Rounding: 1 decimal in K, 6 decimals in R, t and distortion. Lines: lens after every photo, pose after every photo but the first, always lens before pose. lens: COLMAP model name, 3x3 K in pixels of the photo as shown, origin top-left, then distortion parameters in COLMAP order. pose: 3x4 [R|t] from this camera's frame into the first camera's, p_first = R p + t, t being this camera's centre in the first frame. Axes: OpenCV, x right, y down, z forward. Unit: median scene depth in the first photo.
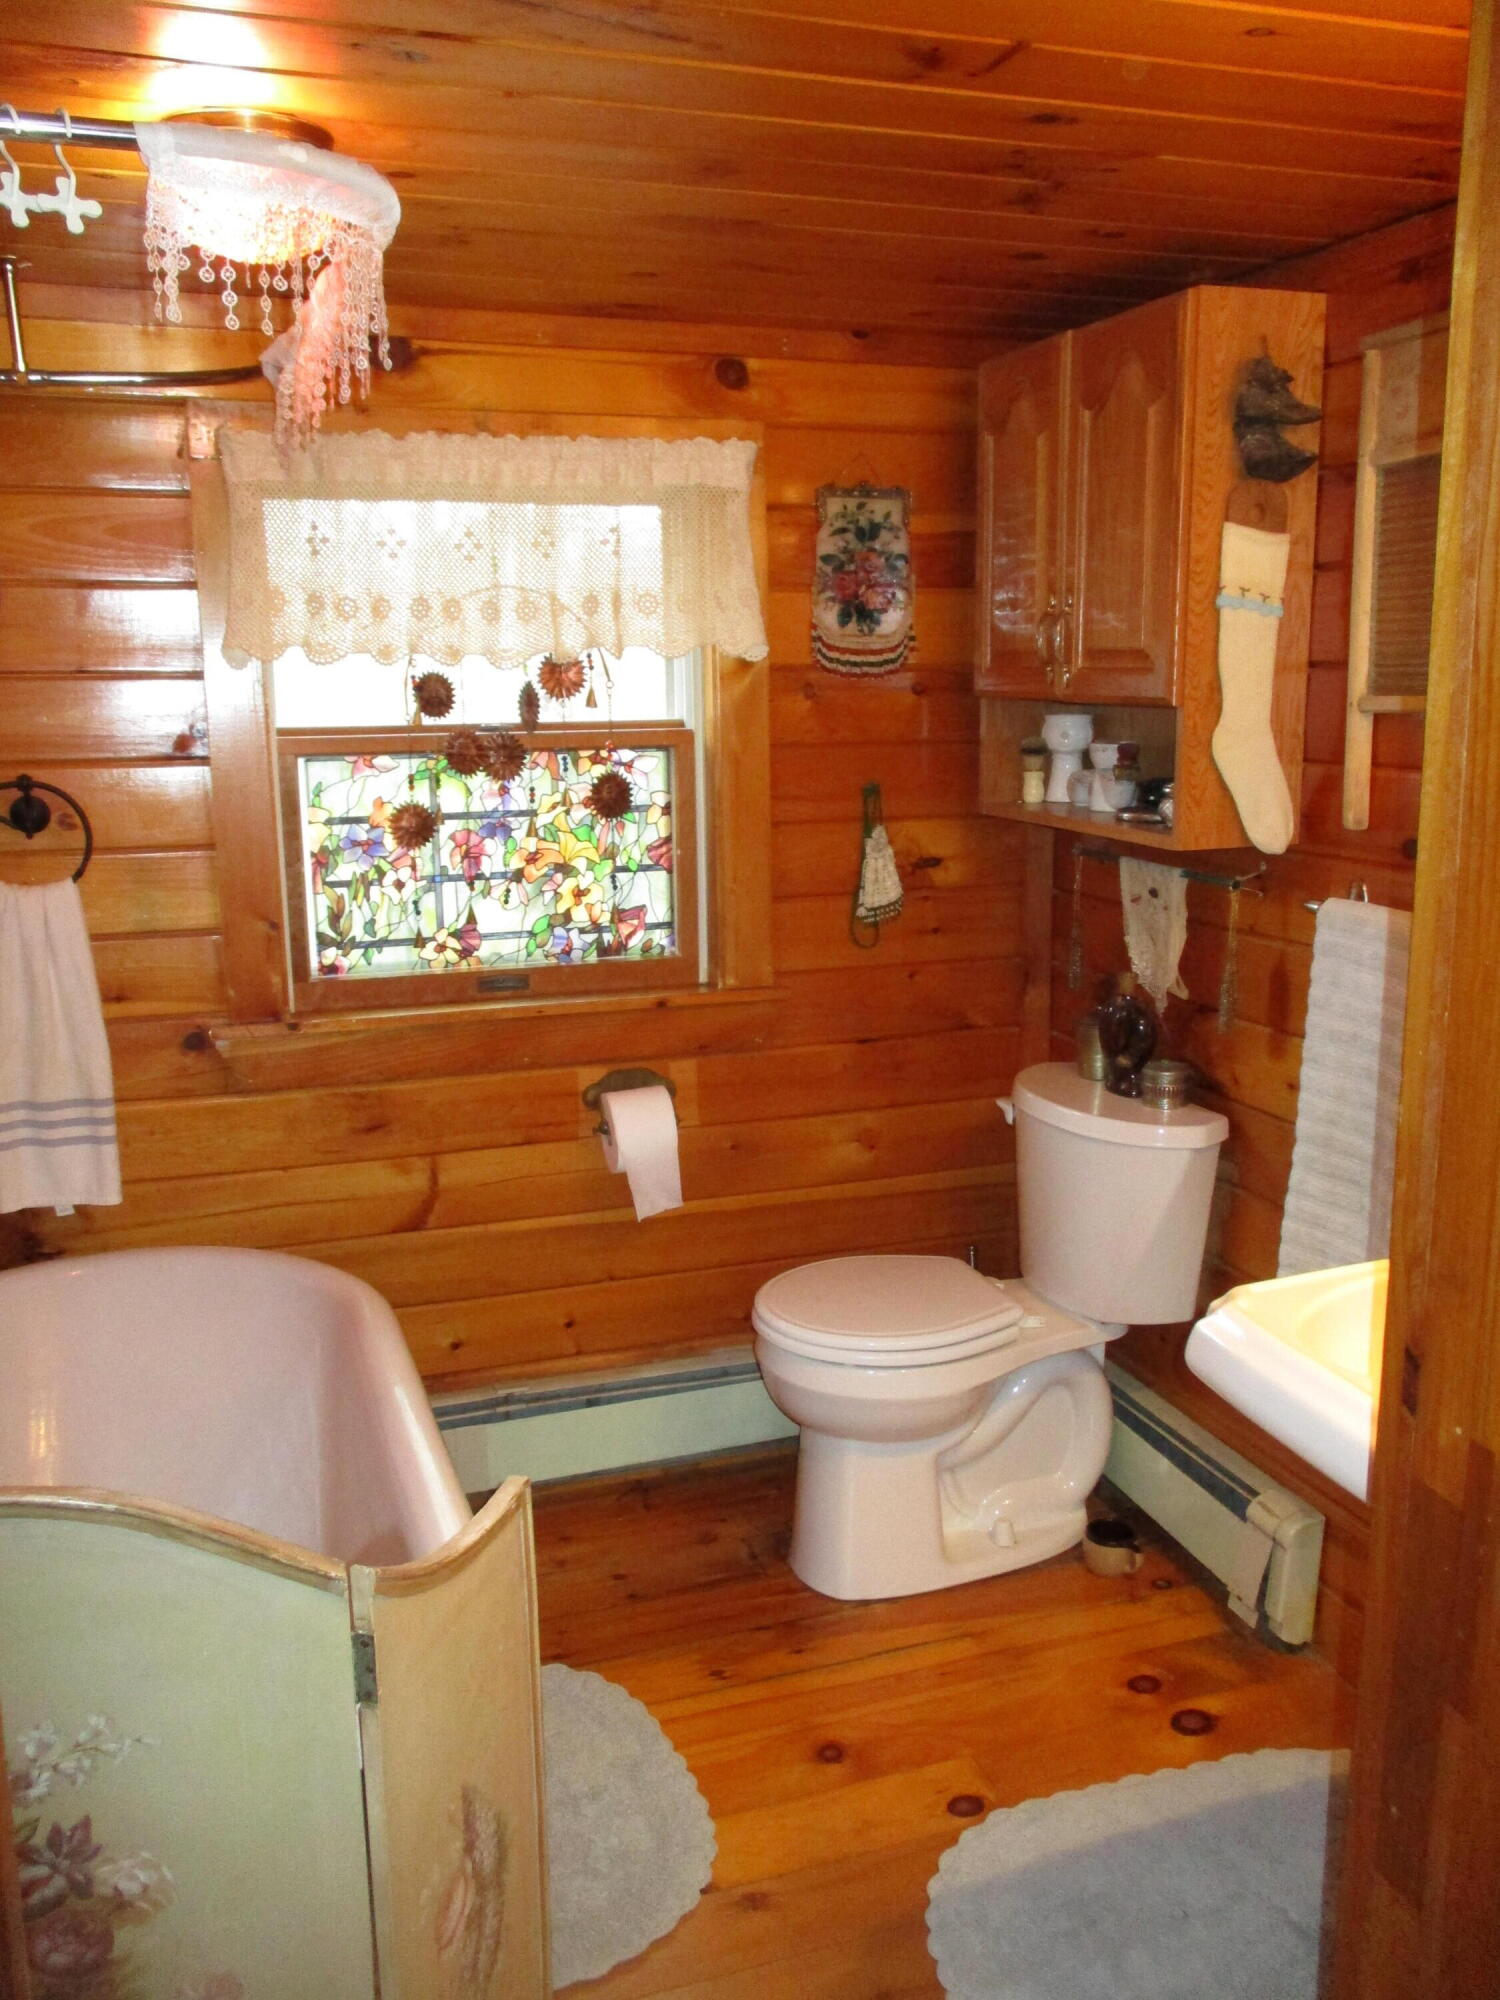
lens RADIAL K [[1789.4, 0, 637.0], [0, 1789.4, 1028.5], [0, 0, 1]] dist [0.005585, 0.006573]
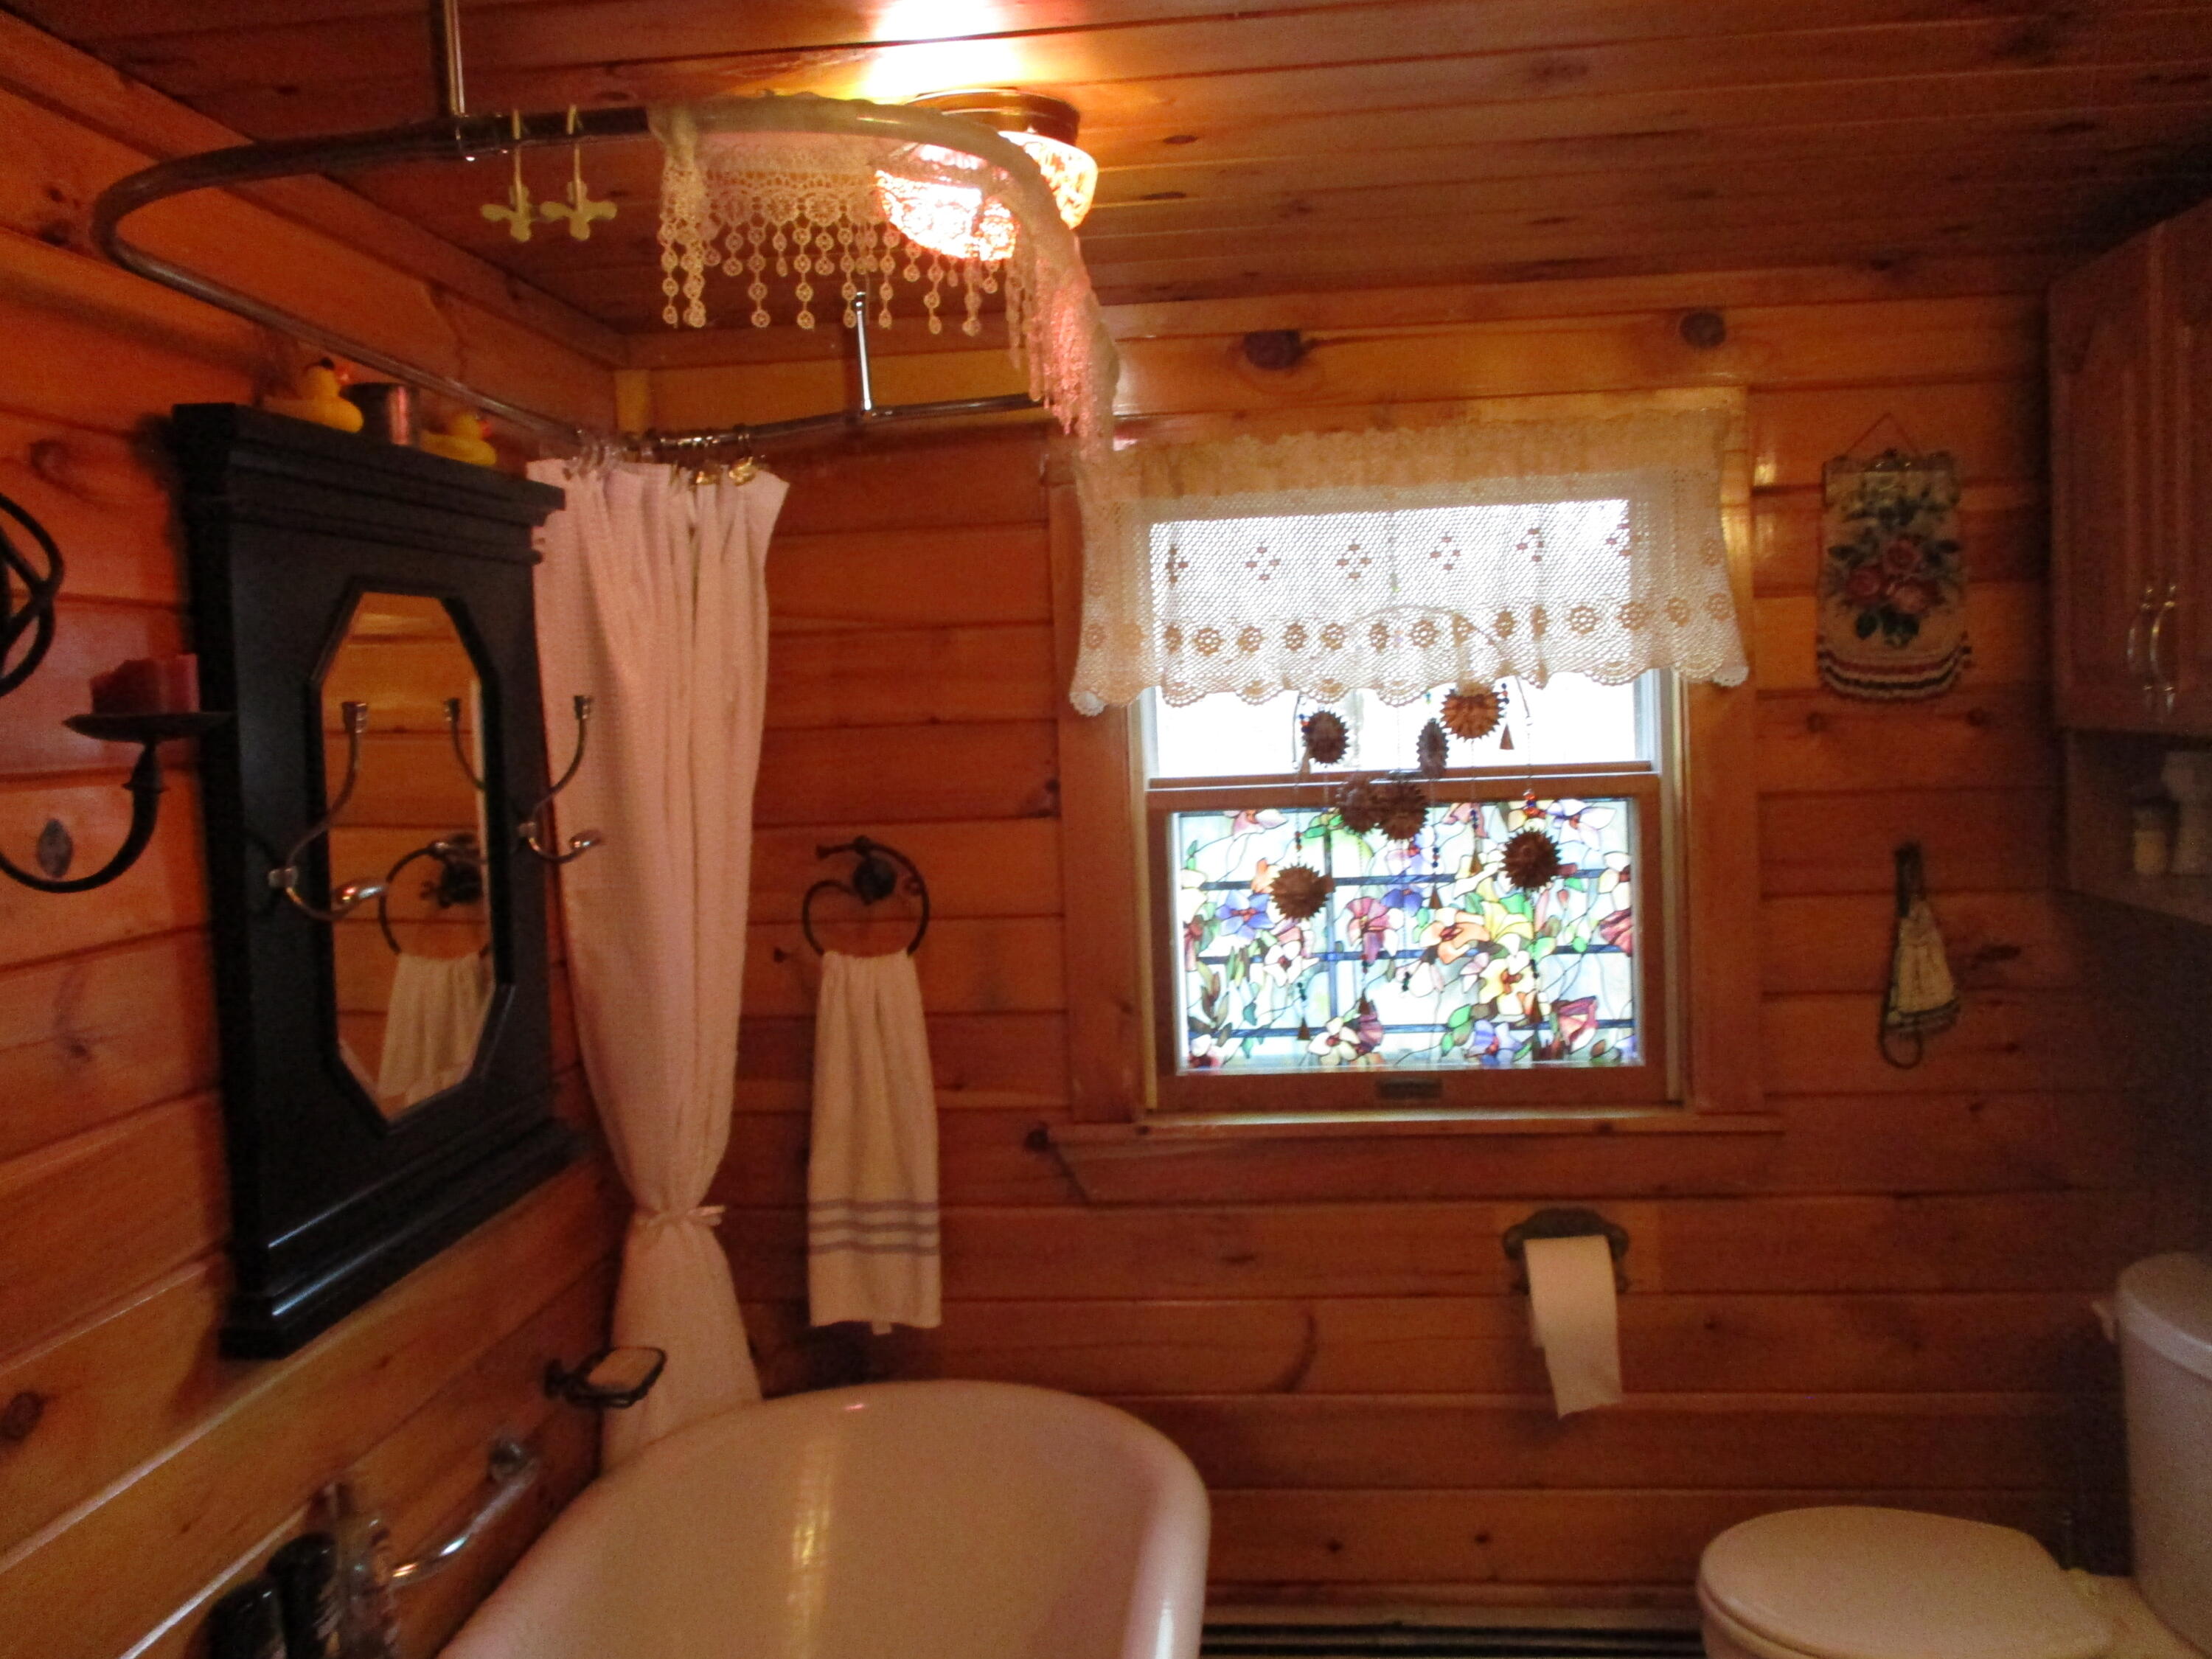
lens RADIAL K [[1833.1, 0, 1142.7], [0, 1833.1, 817.8], [0, 0, 1]] dist [-0.015370, 0.007553]
pose [[0.915360, 0.000318, -0.402637, 0.149938], [-0.050459, 0.992206, -0.113930, -0.046809], [0.399463, 0.124604, 0.908242, 0.191489]]
